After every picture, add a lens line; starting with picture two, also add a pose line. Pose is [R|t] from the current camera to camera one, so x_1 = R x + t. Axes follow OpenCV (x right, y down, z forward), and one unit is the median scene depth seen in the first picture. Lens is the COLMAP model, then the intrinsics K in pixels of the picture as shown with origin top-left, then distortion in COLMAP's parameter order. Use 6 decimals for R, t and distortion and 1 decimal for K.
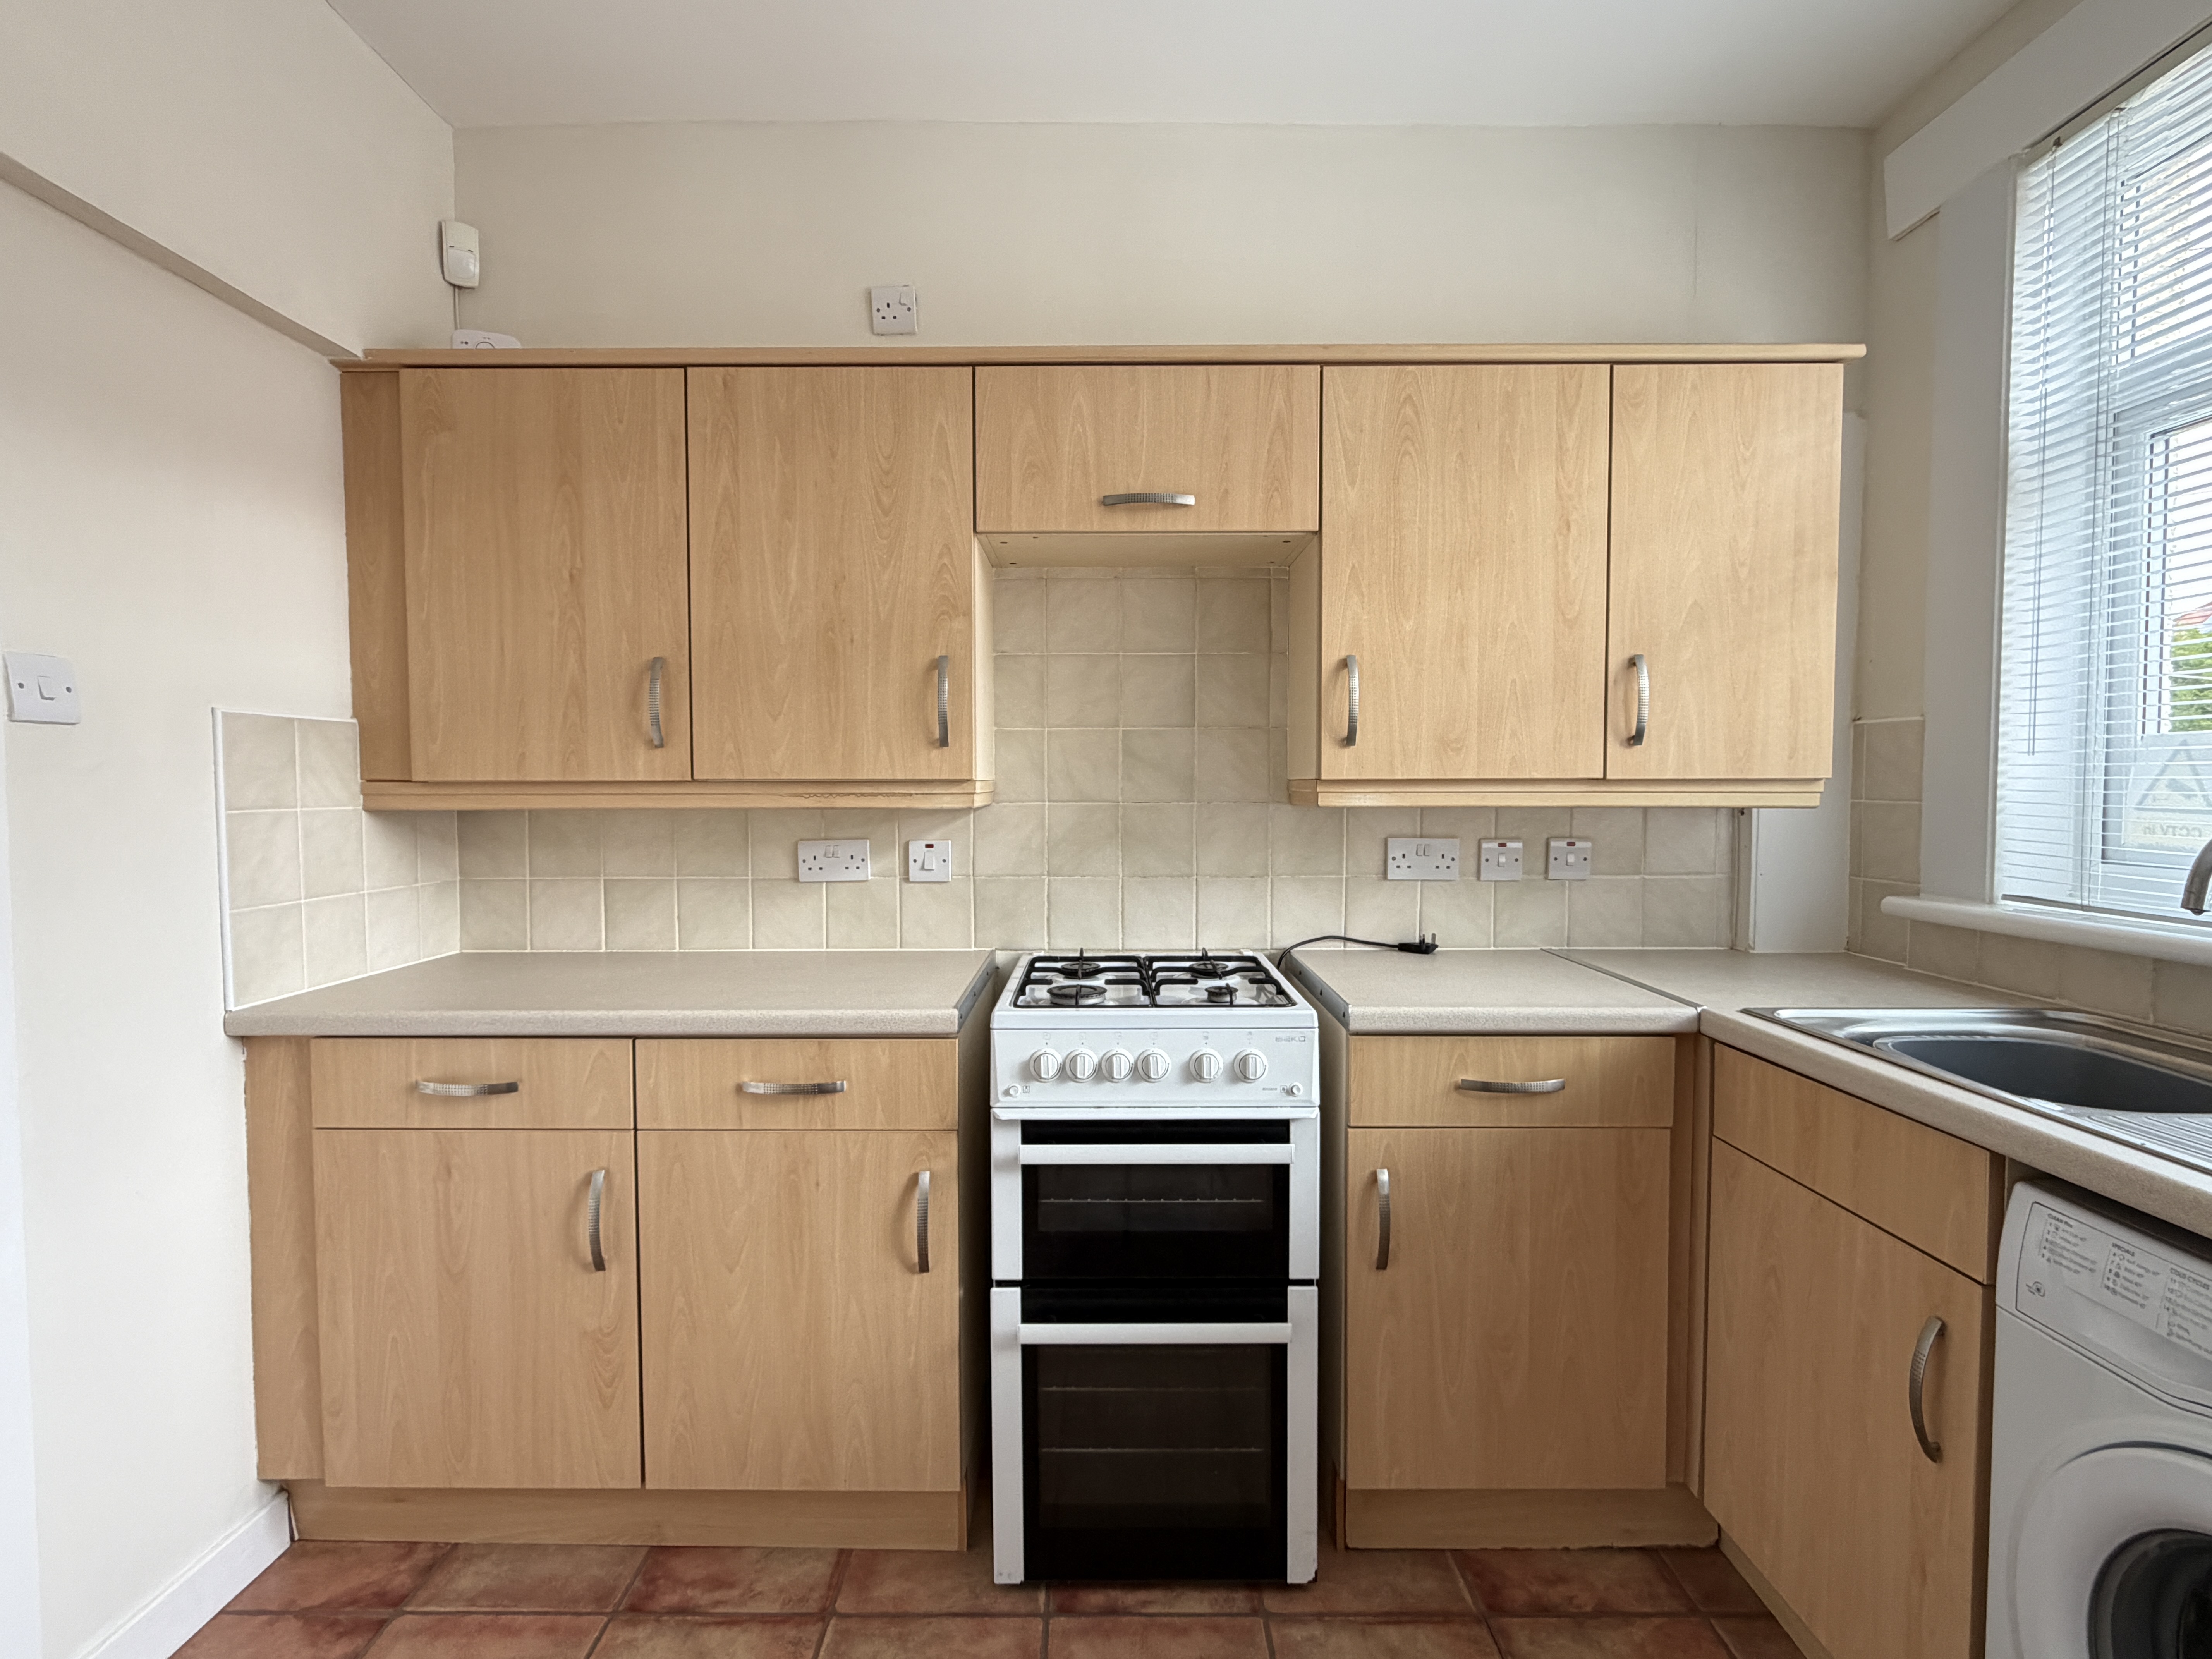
lens RADIAL K [[1081.6, 0, 1097.1], [0, 1081.6, 832.9], [0, 0, 1]] dist [-0.001550, -0.000087]
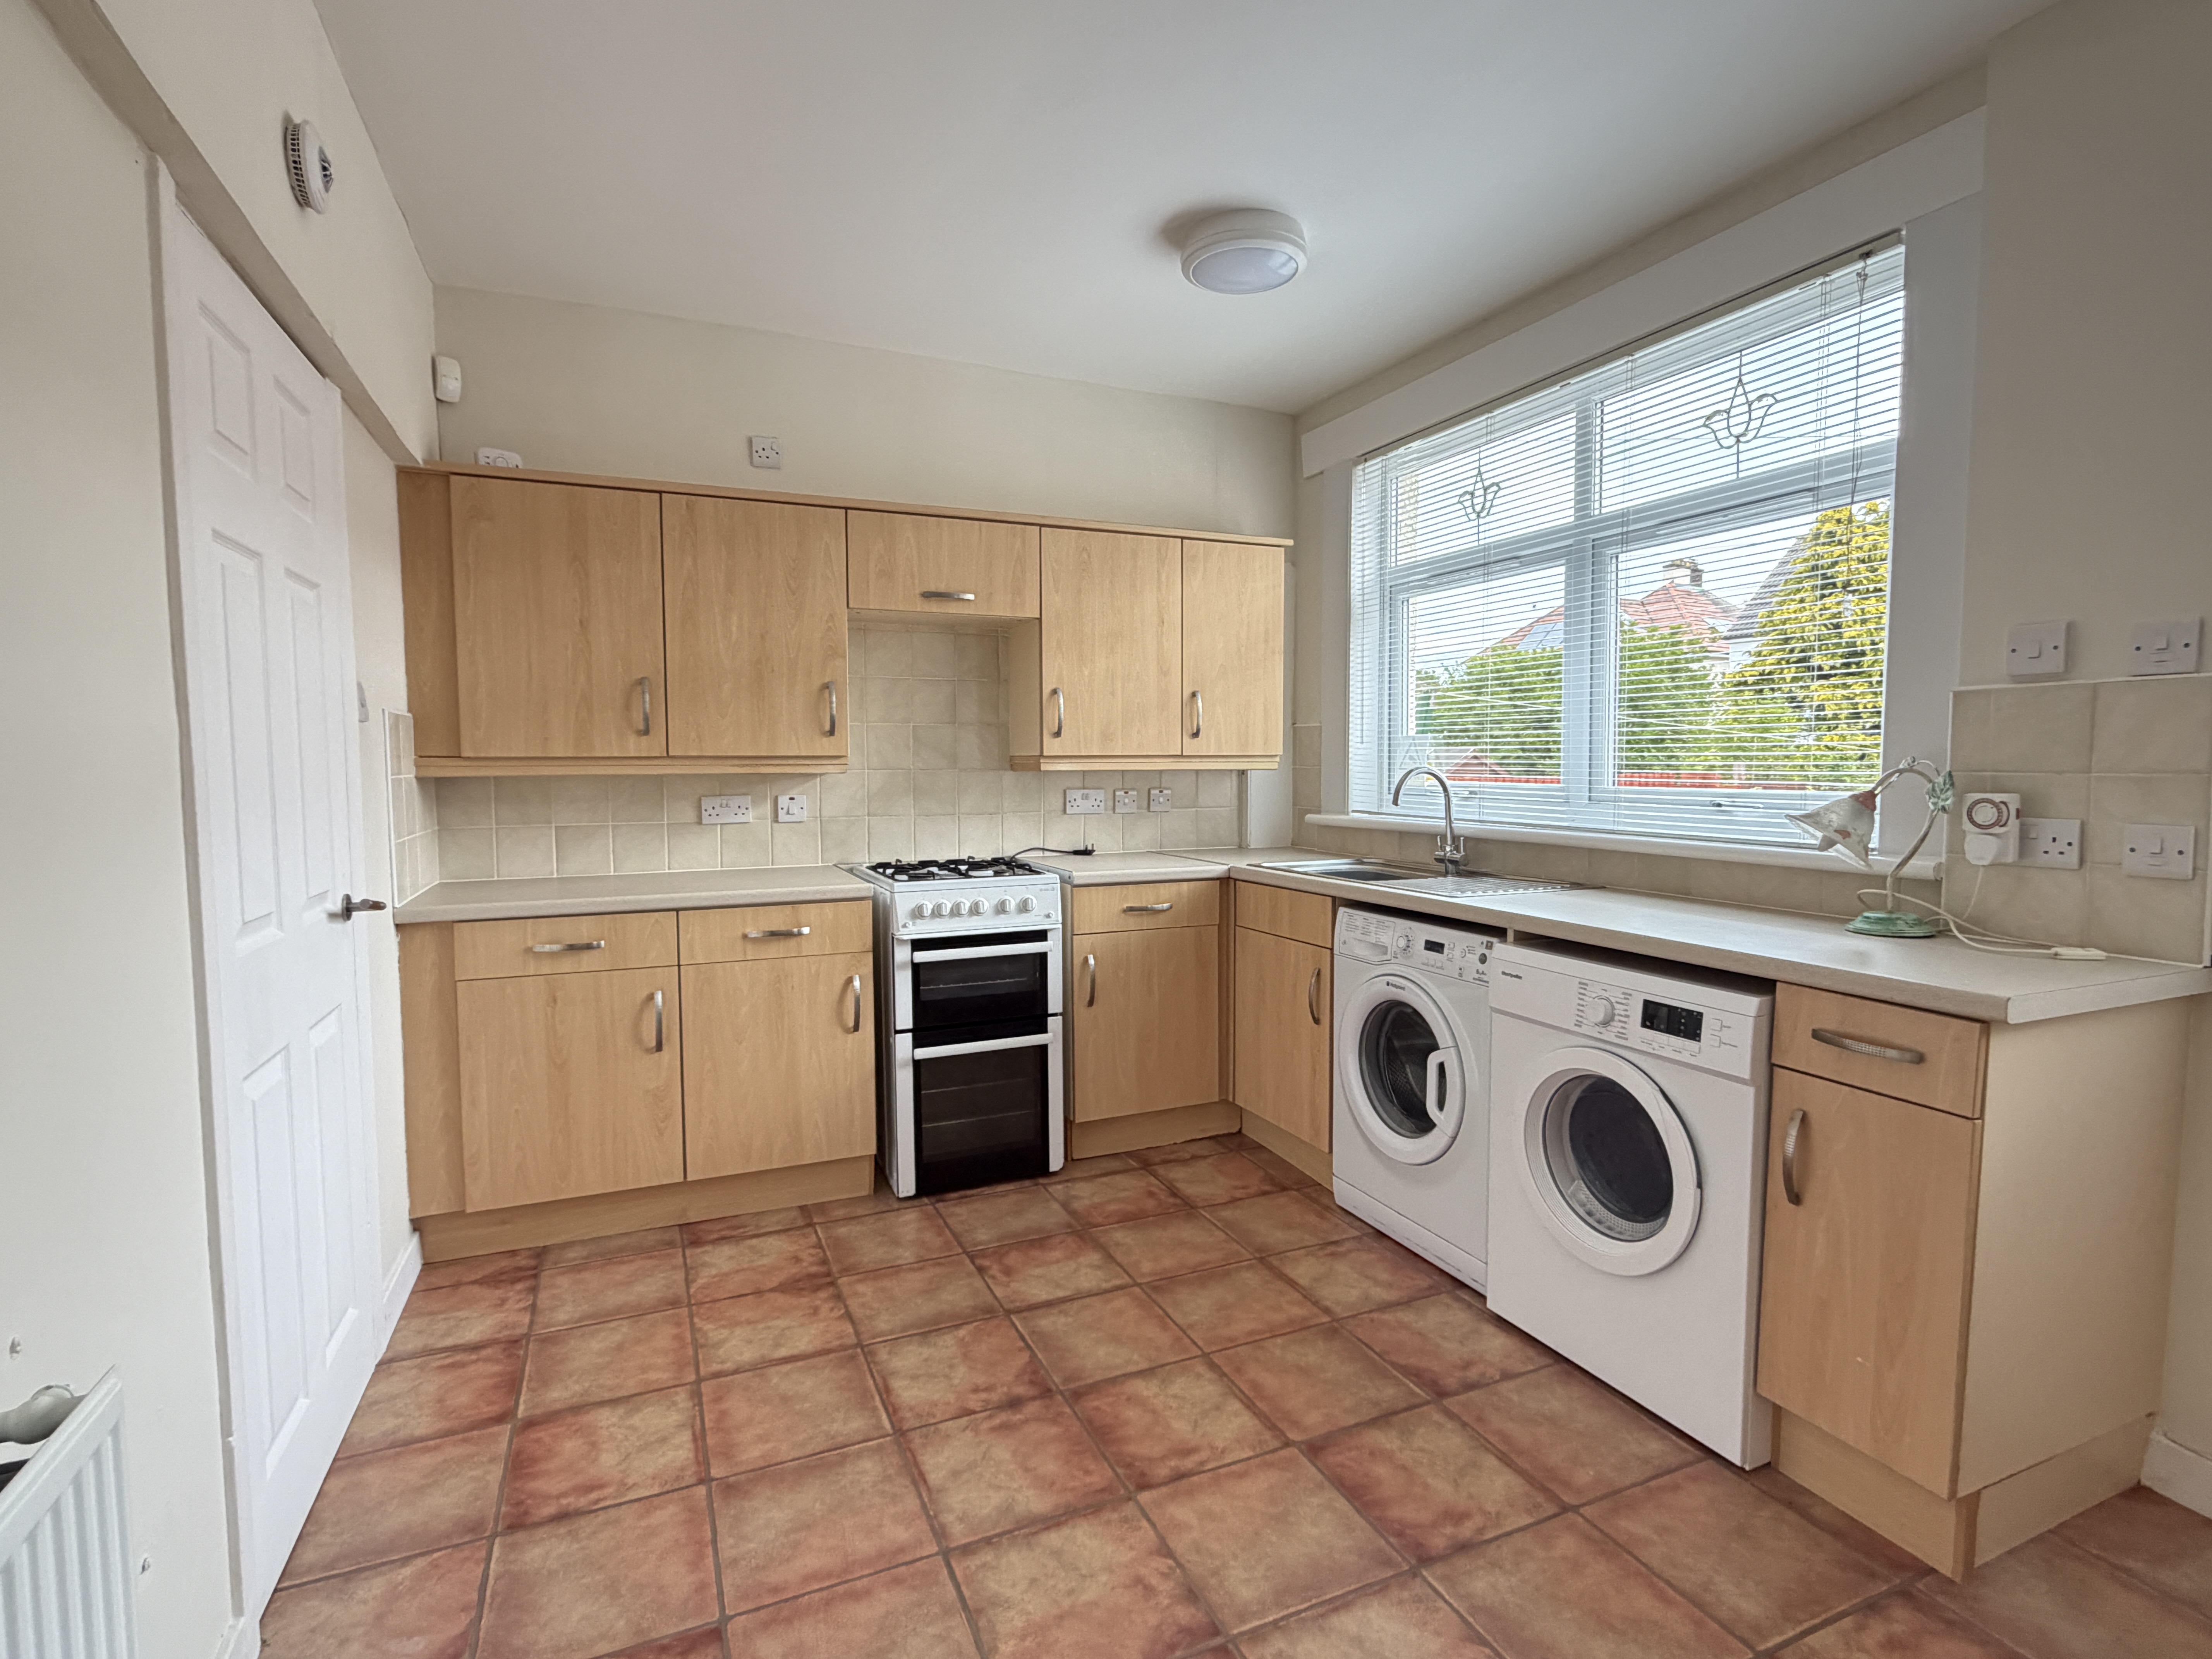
lens RADIAL K [[1081.6, 0, 1099.4], [0, 1081.6, 826.8], [0, 0, 1]] dist [-0.001550, -0.000087]
pose [[0.914953, -0.026988, 0.402658, -0.464092], [0.020186, 0.999573, 0.021129, 0.035470], [-0.403056, -0.011204, 0.915107, -0.734769]]
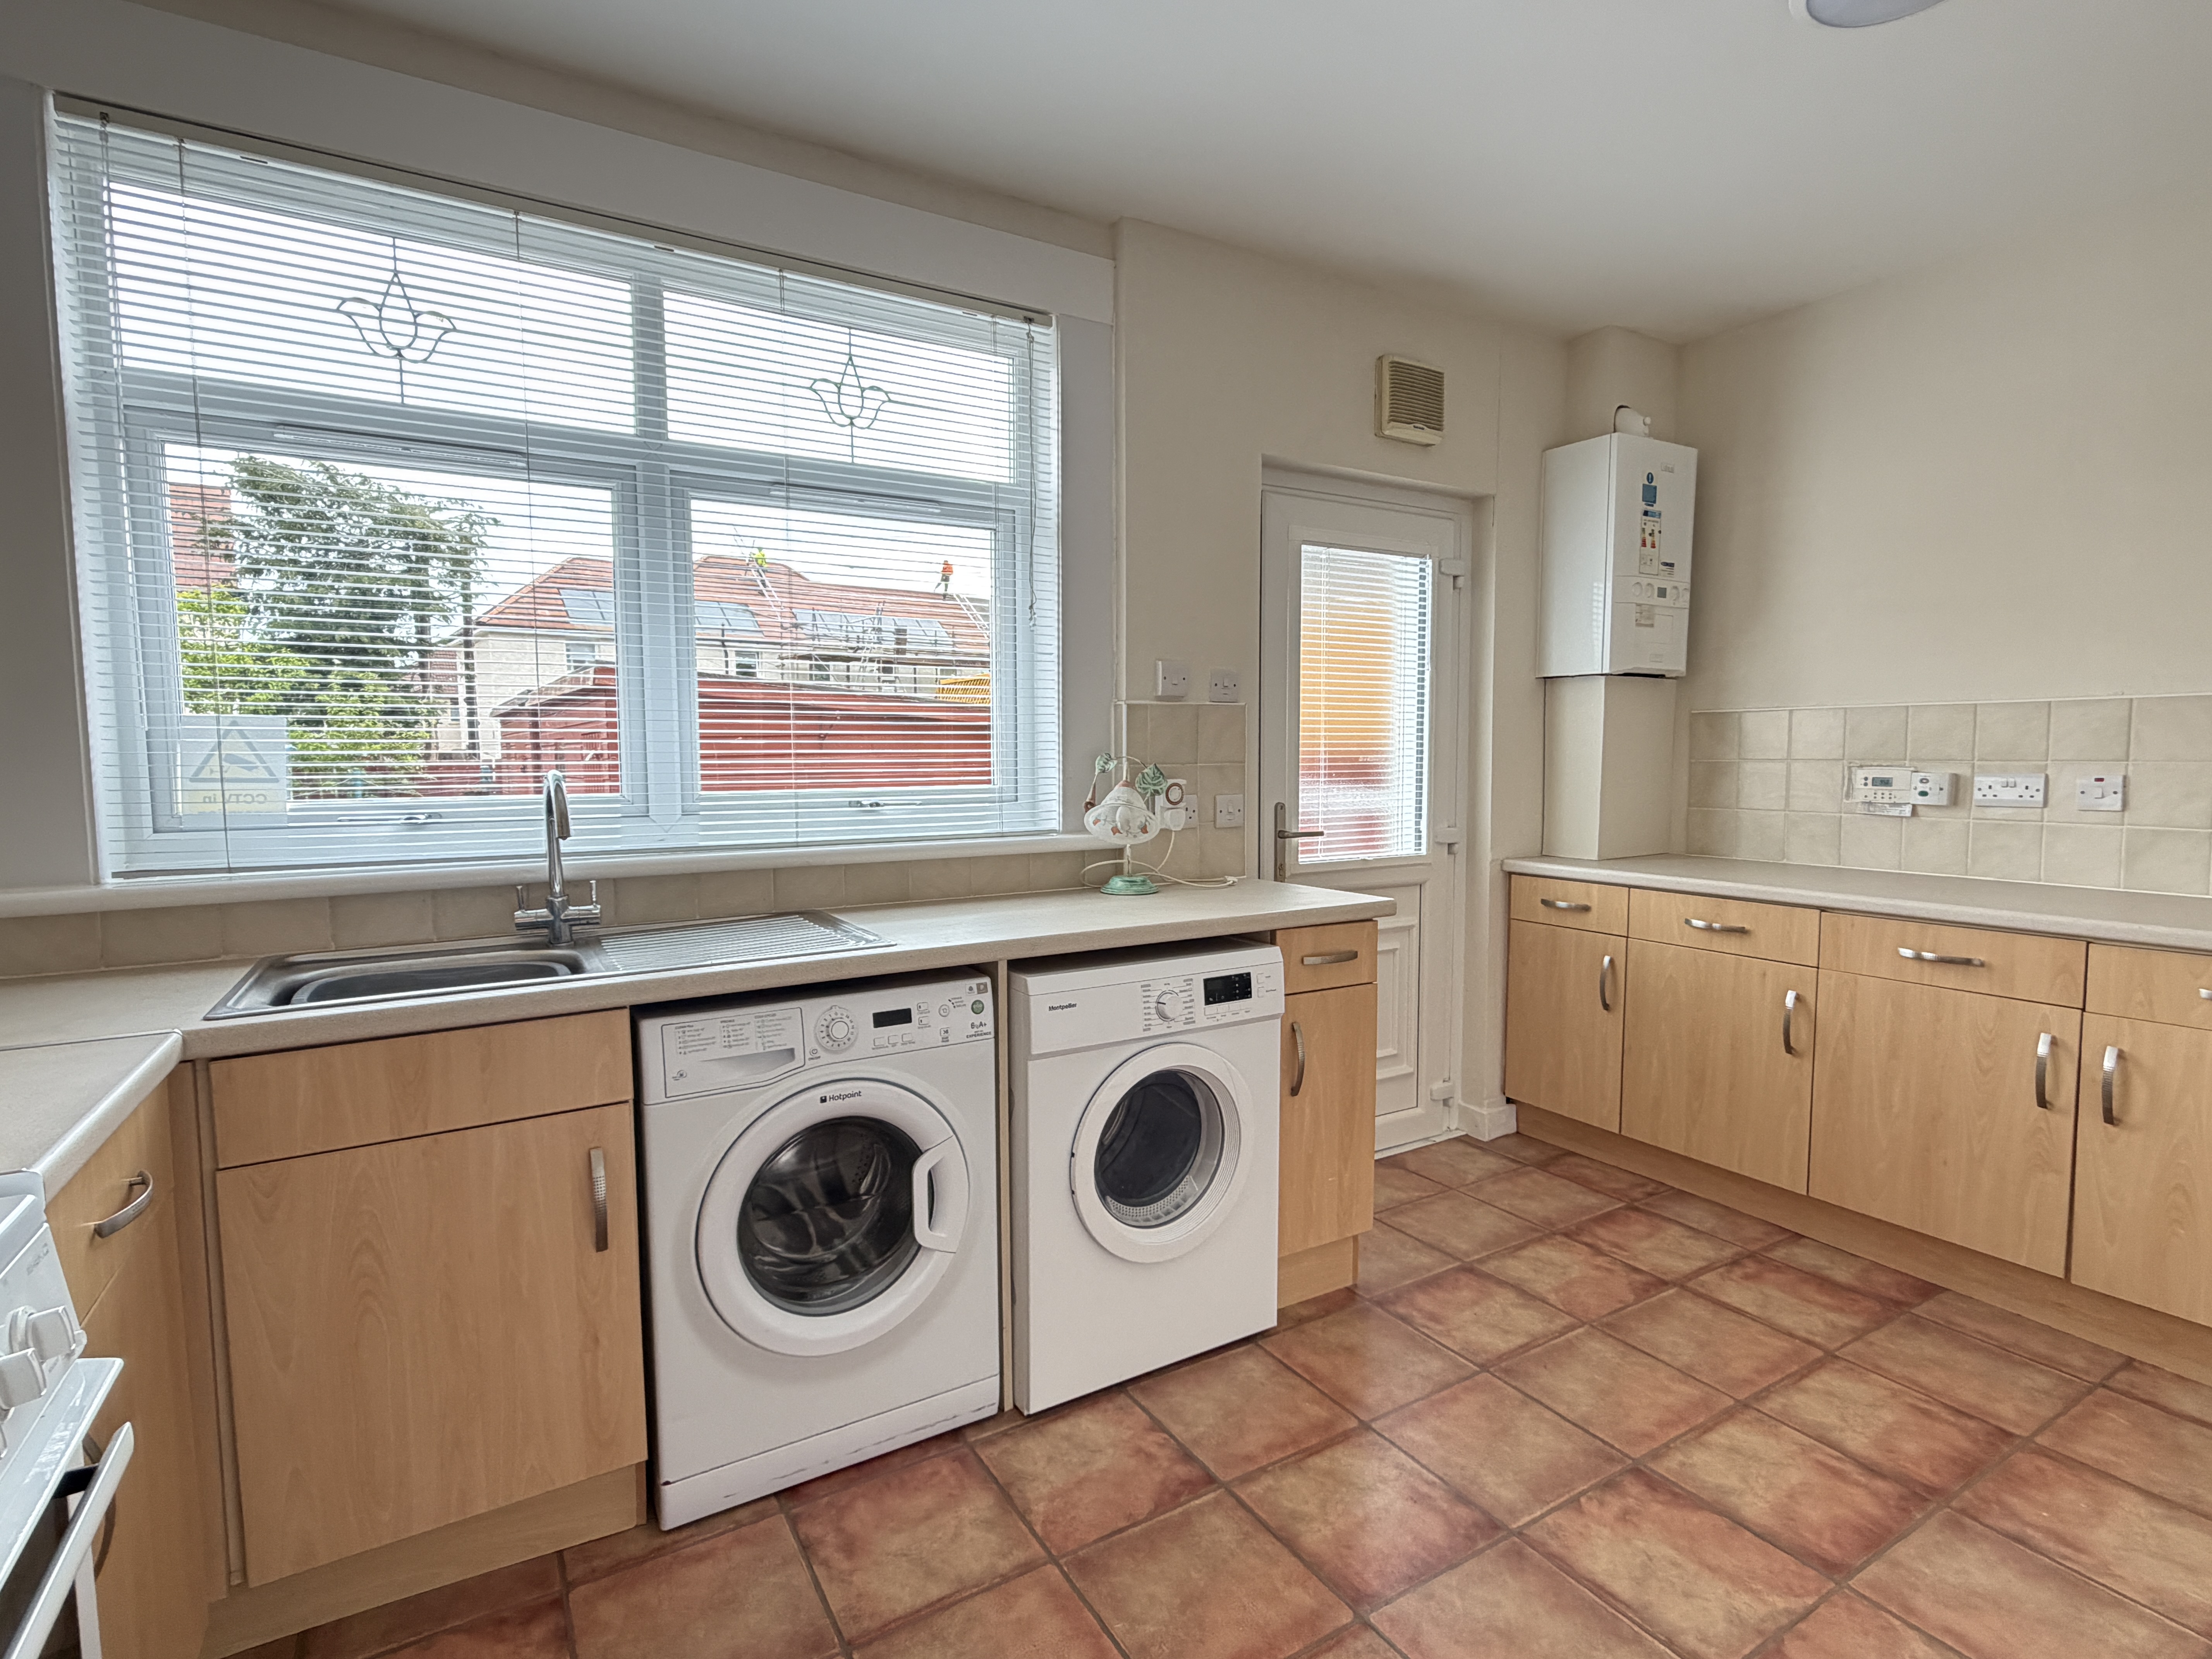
lens RADIAL K [[1081.6, 0, 1098.0], [0, 1081.6, 834.5], [0, 0, 1]] dist [-0.001550, -0.000087]
pose [[-0.516499, -0.058125, 0.854313, -0.454805], [0.046261, 0.994342, 0.095620, -0.029300], [-0.855037, 0.088909, -0.510888, 0.742656]]
